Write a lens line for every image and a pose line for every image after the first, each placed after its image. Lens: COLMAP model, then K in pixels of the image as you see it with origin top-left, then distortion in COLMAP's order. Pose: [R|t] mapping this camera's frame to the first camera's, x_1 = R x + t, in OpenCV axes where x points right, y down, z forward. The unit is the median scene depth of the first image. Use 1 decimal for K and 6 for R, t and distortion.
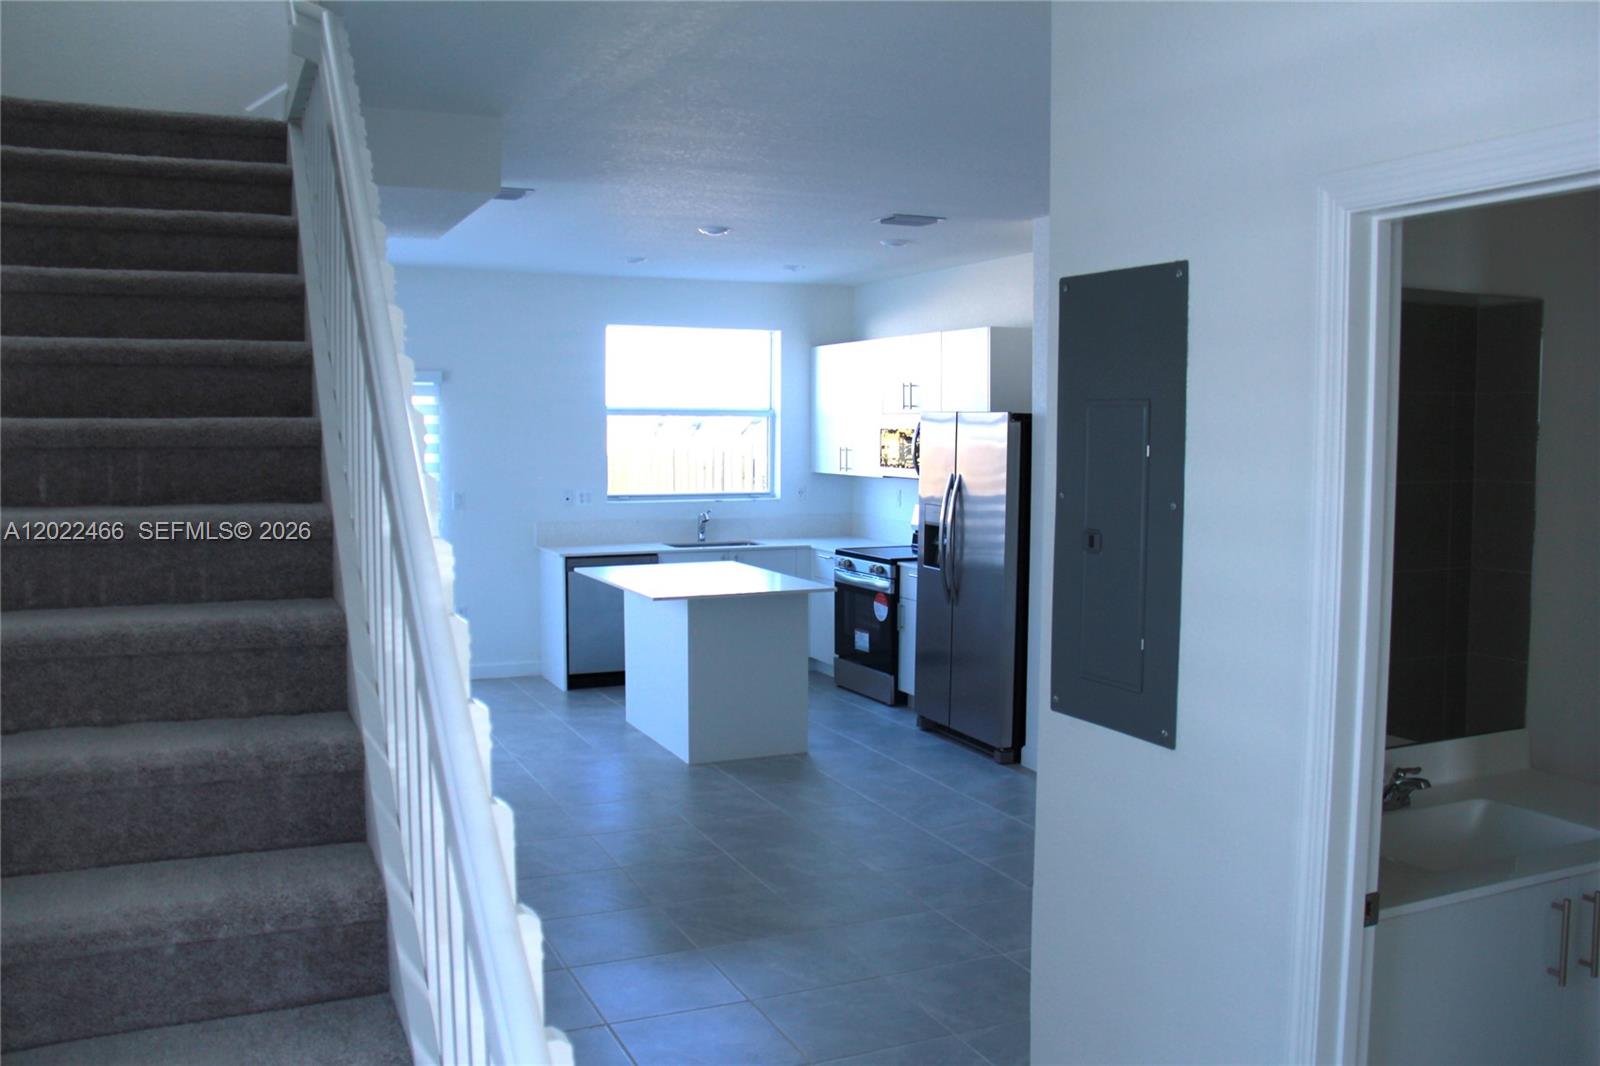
lens RADIAL K [[1369.4, 0, 800.0], [0, 1369.4, 533.0], [0, 0, 1]] dist [-0.189288, 0.188254]
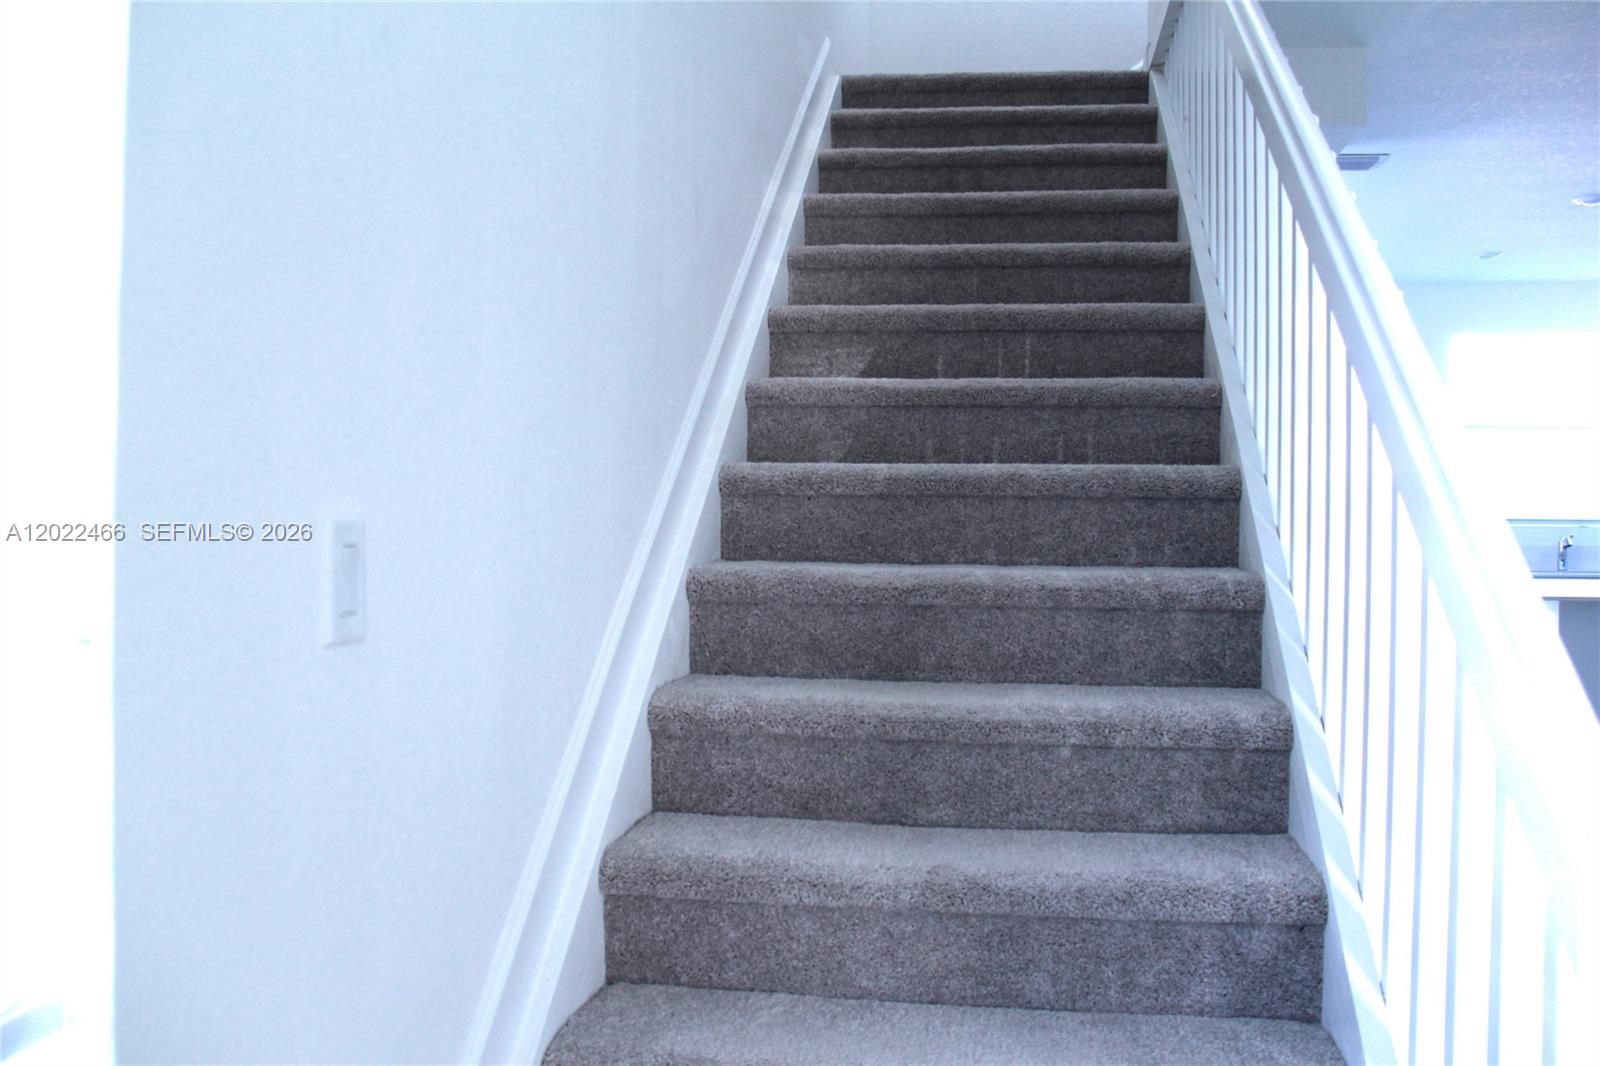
lens RADIAL K [[1369.4, 0, 800.0], [0, 1369.4, 533.0], [0, 0, 1]] dist [-0.189288, 0.188254]
pose [[0.840763, 0.008536, -0.541335, -0.091434], [-0.049606, 0.996884, -0.061326, 0.197060], [0.539125, 0.078414, 0.838567, 0.036492]]
